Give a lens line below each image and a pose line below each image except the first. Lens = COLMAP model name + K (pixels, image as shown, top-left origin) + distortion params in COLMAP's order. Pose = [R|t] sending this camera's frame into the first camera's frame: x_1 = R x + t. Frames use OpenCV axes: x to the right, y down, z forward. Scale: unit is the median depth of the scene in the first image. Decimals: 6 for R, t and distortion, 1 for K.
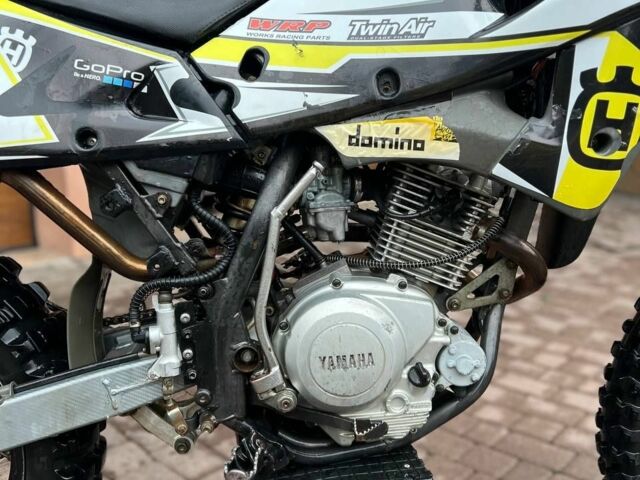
lens RADIAL K [[641.1, 0, 322.3], [0, 641.1, 245.6], [0, 0, 1]] dist [0.023738, 0.000000]
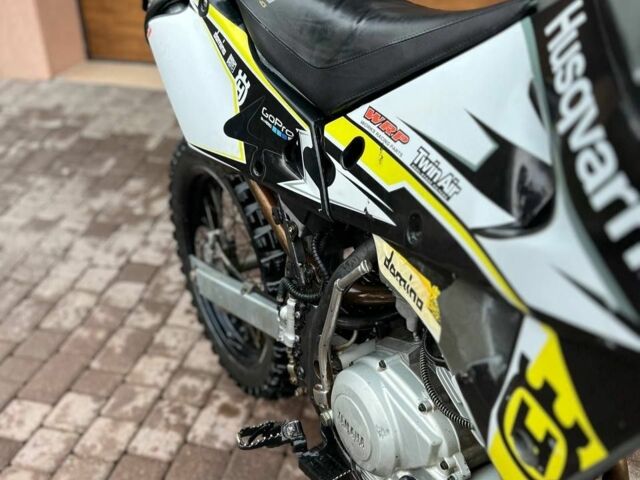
lens RADIAL K [[641.1, 0, 324.4], [0, 641.1, 243.8], [0, 0, 1]] dist [0.023738, 0.000000]
pose [[0.468857, 0.469485, -0.748169, 0.712564], [-0.186310, 0.880550, 0.435799, -0.591028], [0.863401, -0.064936, 0.500322, 0.421655]]
